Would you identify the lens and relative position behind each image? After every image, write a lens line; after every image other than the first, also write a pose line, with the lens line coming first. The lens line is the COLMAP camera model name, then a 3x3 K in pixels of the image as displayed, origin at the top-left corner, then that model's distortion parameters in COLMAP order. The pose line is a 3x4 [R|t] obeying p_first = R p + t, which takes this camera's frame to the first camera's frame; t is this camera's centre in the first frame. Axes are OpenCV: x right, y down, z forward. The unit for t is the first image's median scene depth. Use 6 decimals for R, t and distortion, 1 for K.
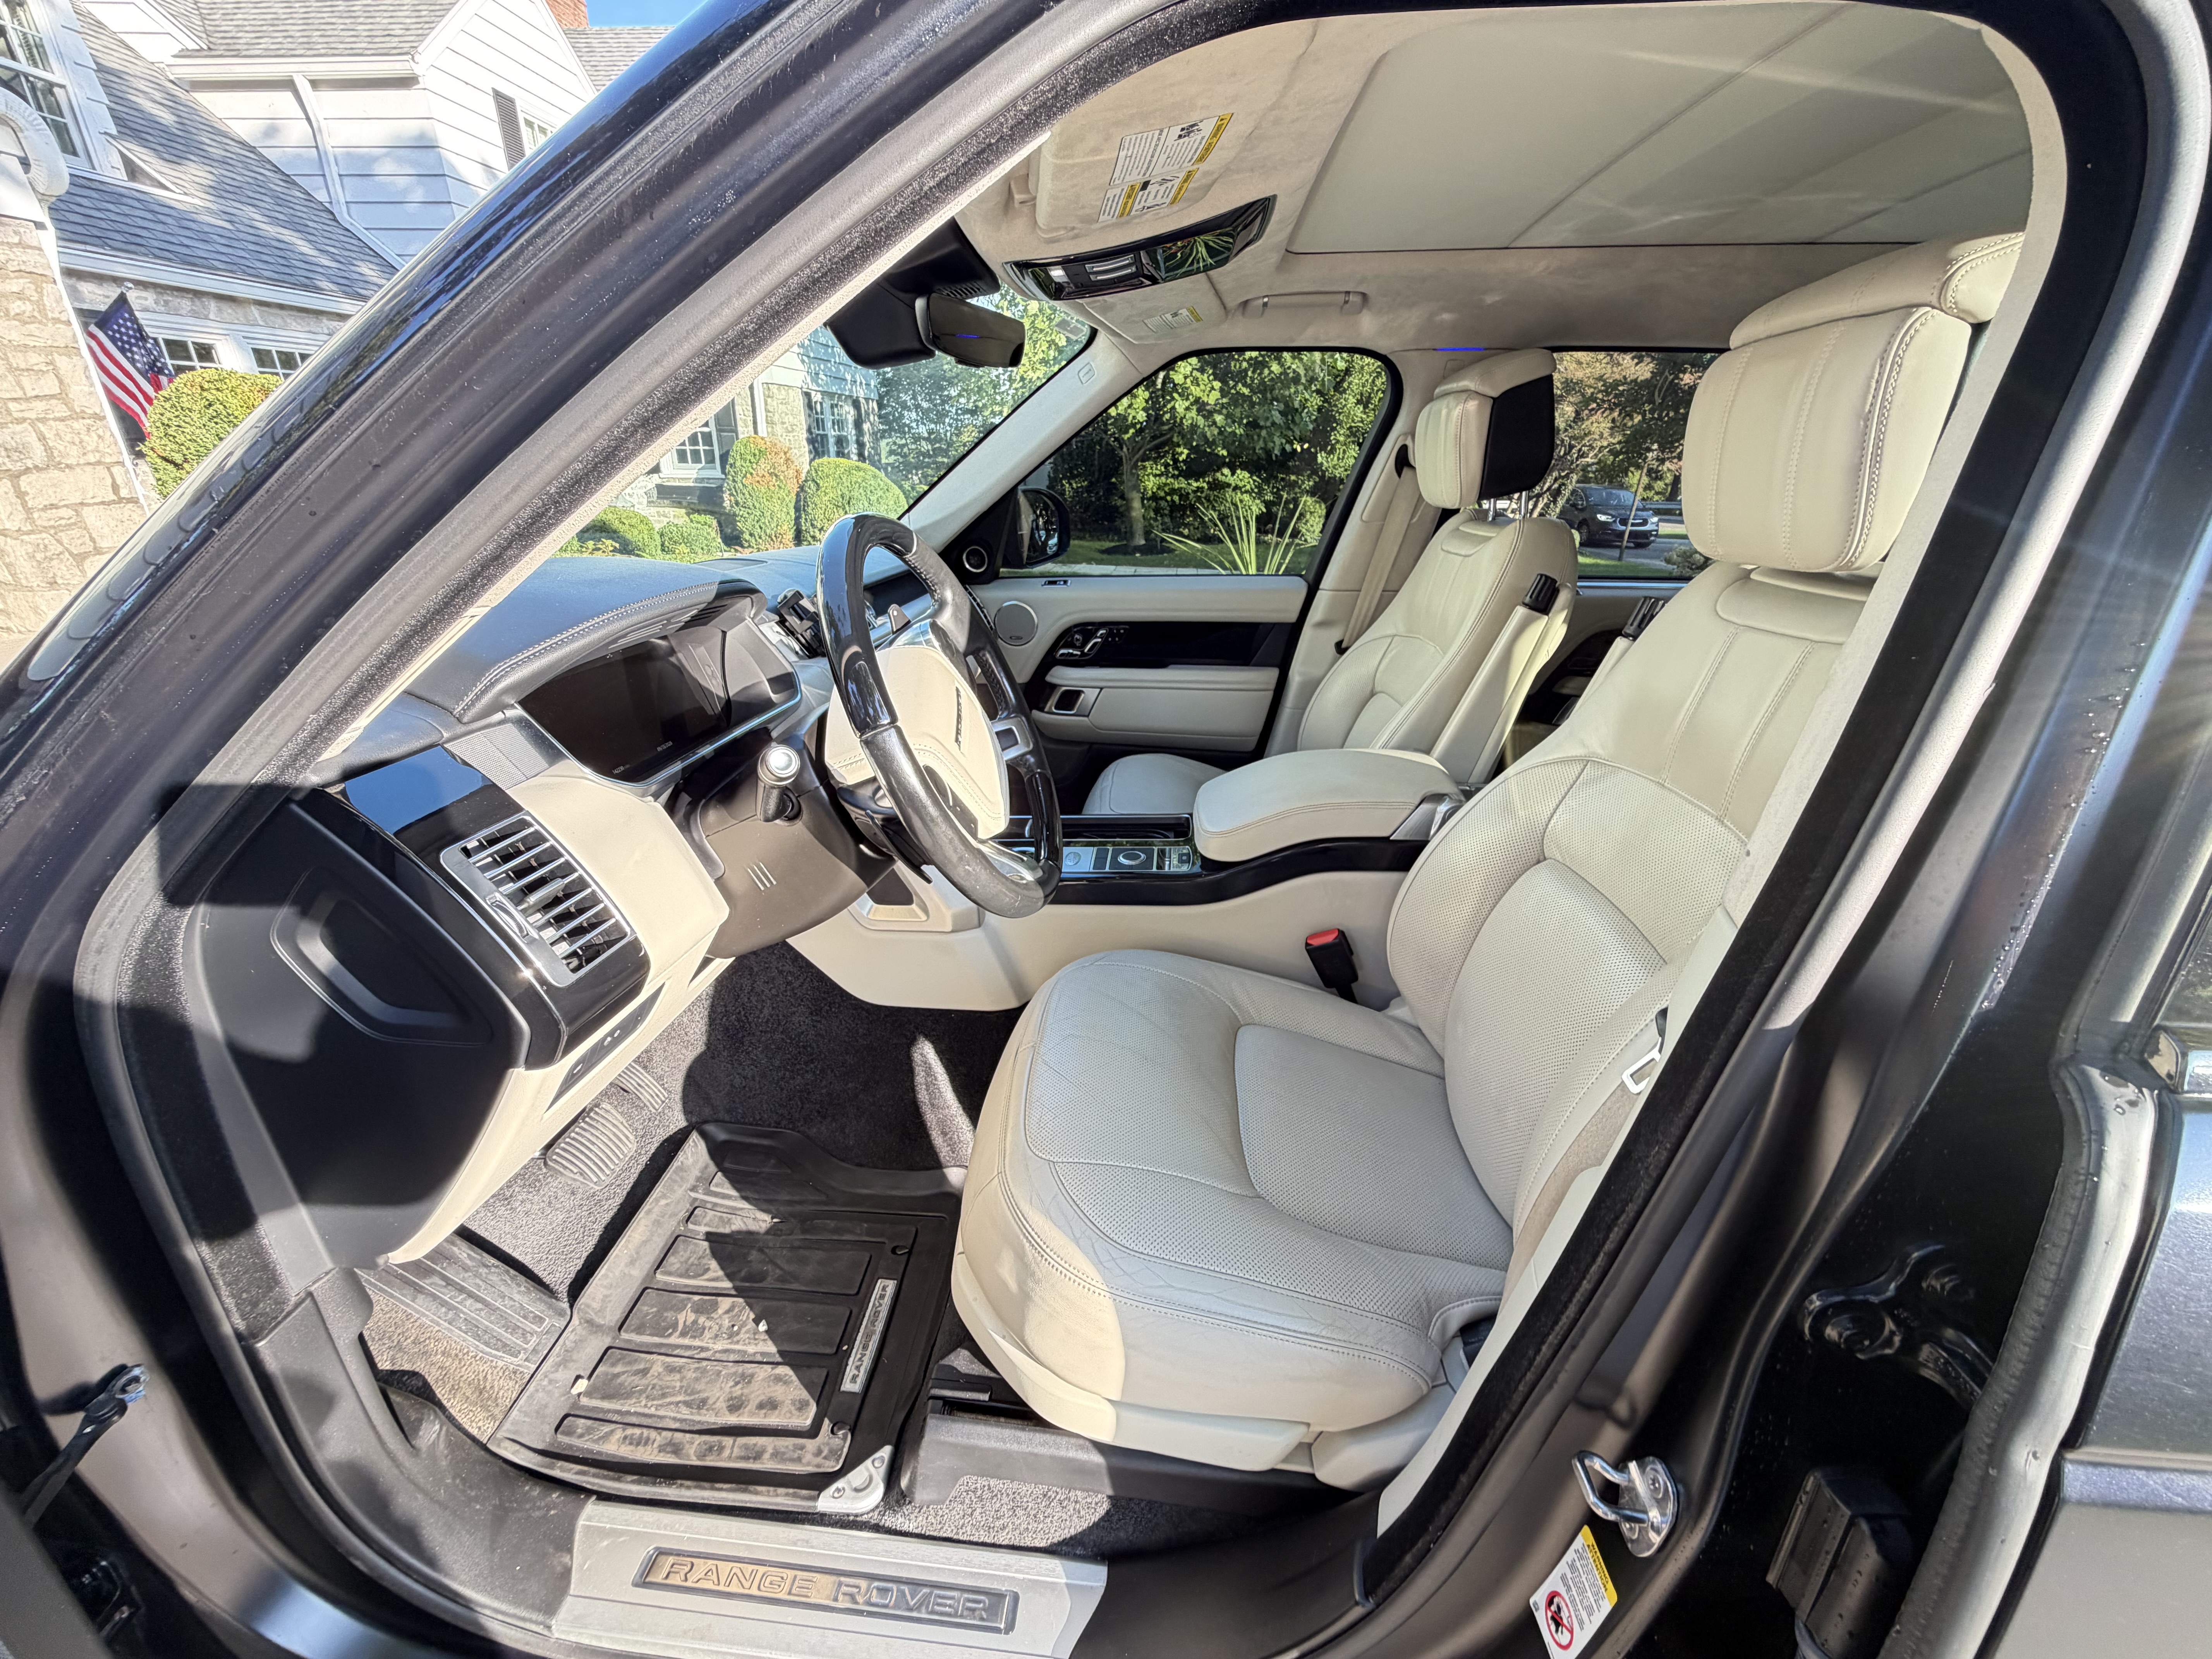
lens RADIAL K [[876.4, 0, 1100.3], [0, 876.4, 833.4], [0, 0, 1]] dist [-0.000670, -0.000186]
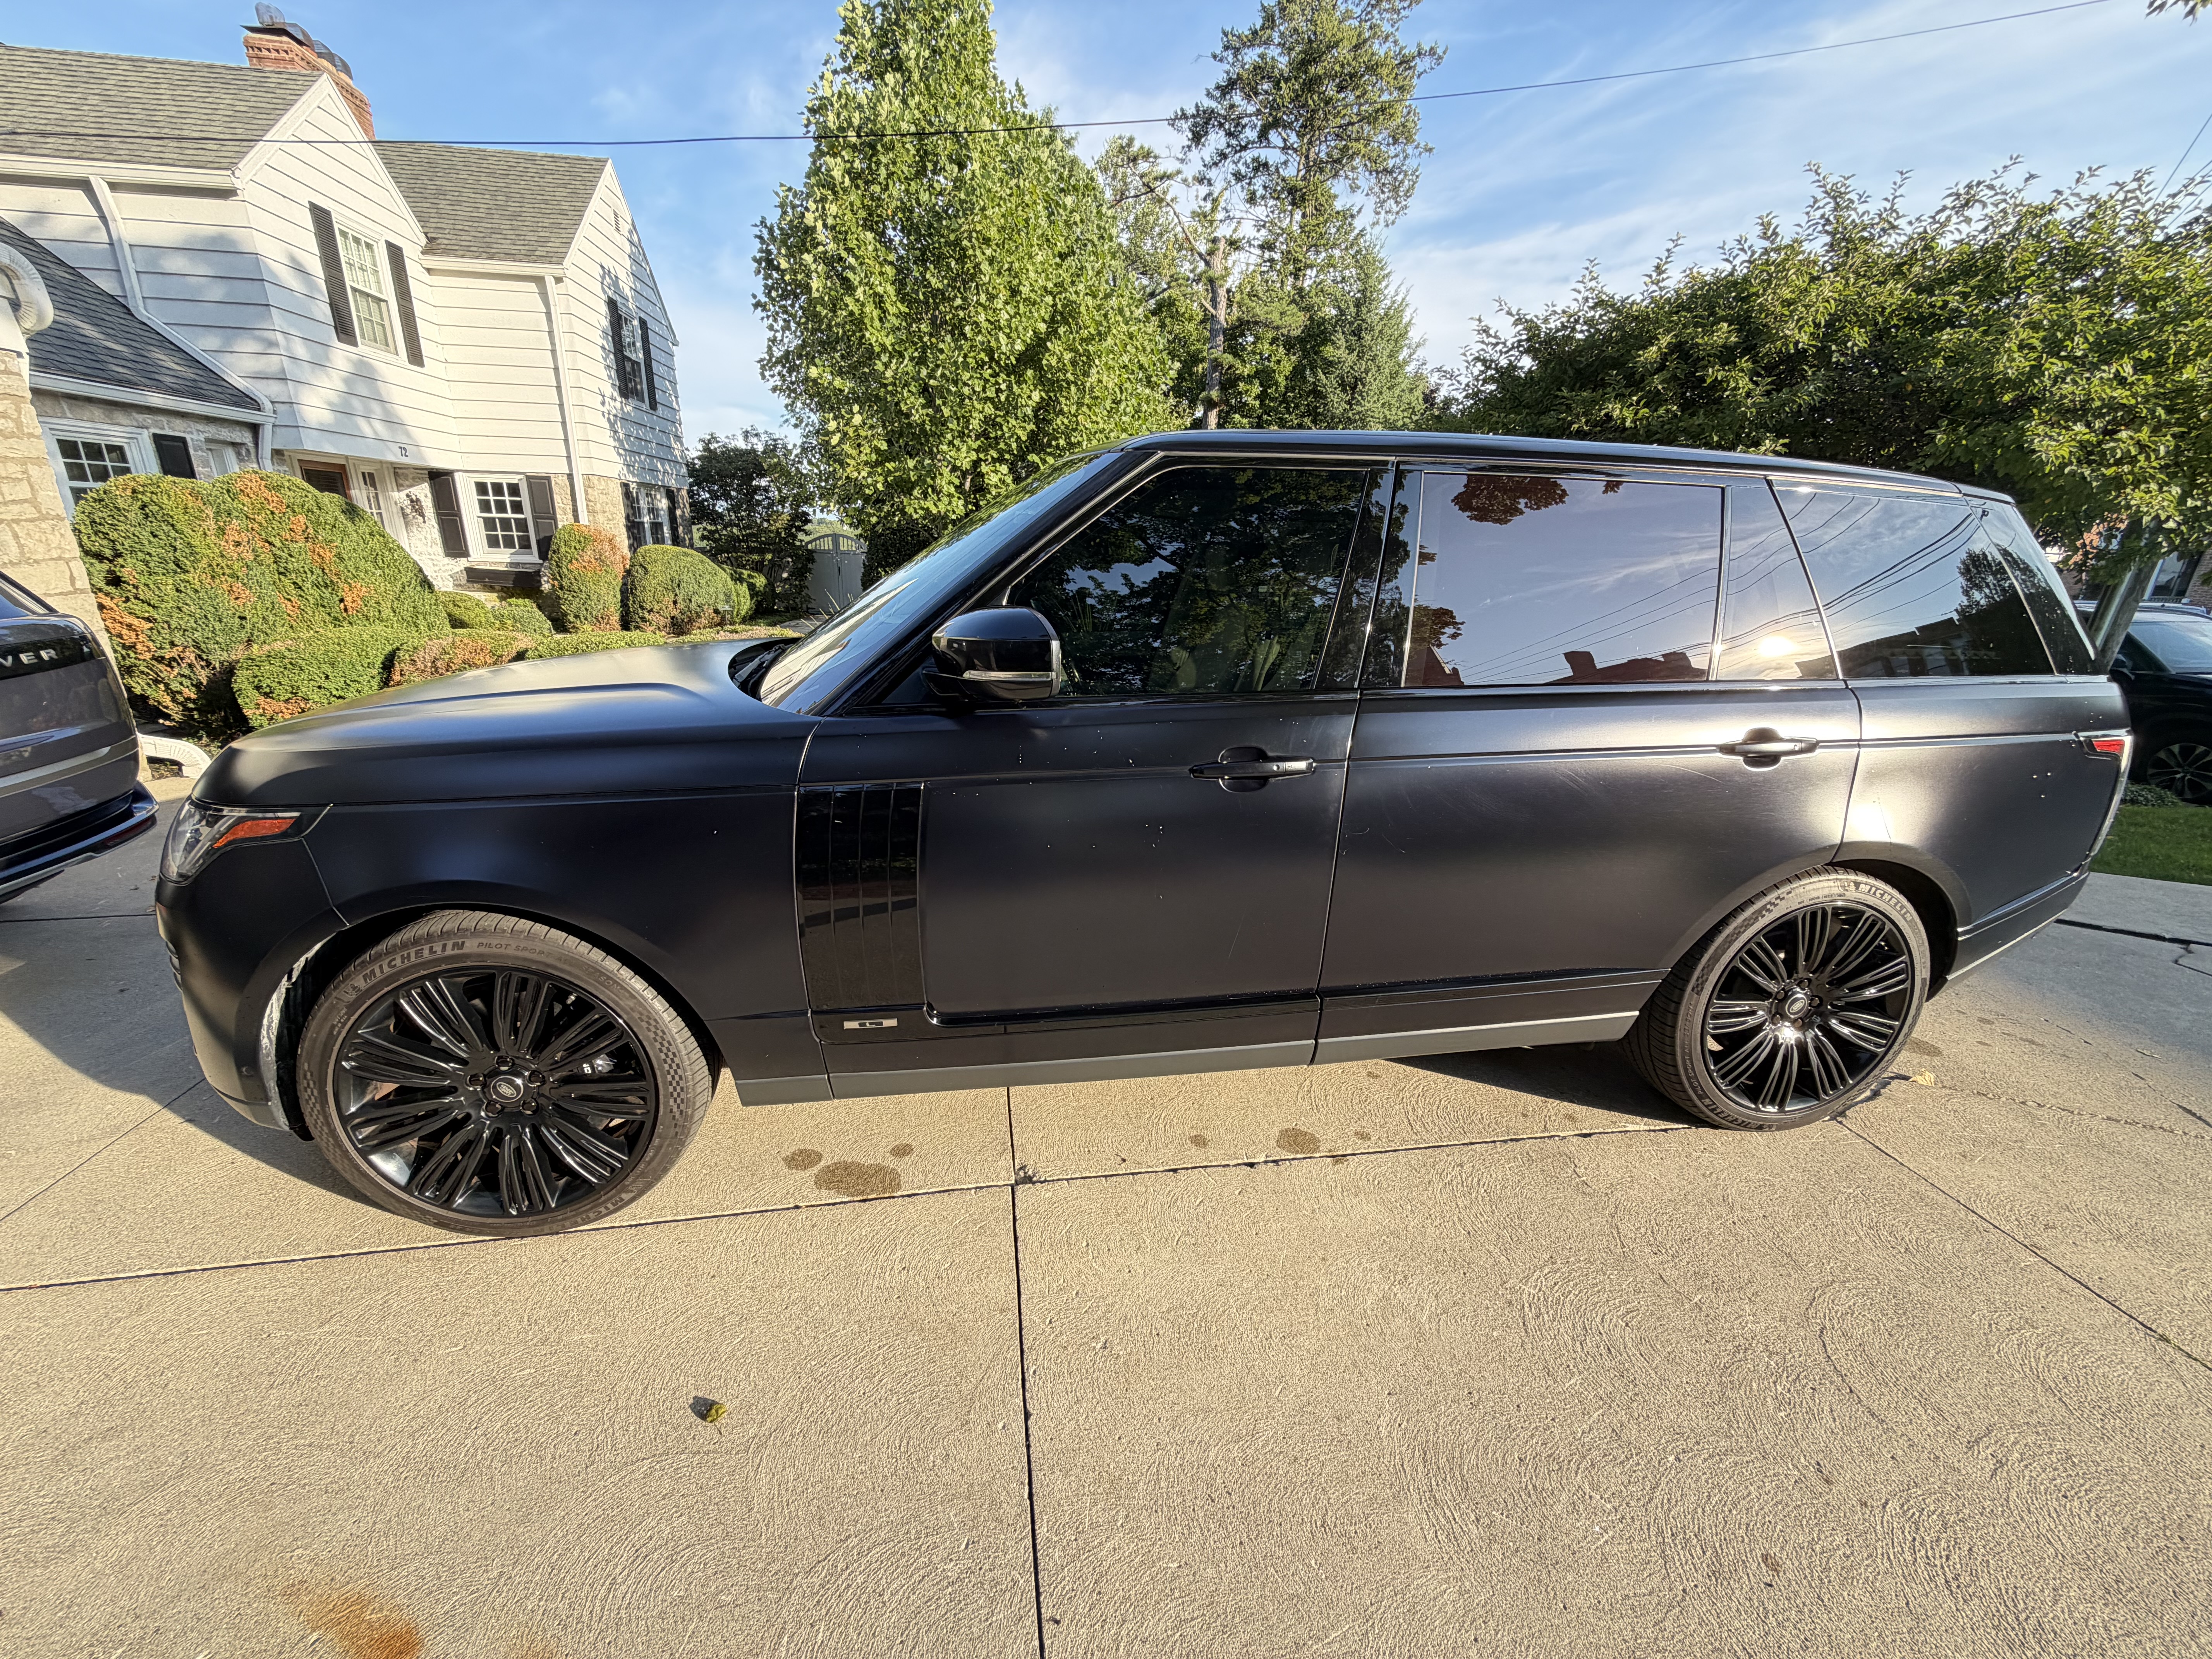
lens RADIAL K [[876.4, 0, 1115.5], [0, 876.4, 824.2], [0, 0, 1]] dist [-0.000670, -0.000186]
pose [[0.968415, -0.072385, 0.238605, -0.069899], [0.093622, 0.992477, -0.078897, 0.055215], [-0.231099, 0.098743, 0.967907, -0.156709]]
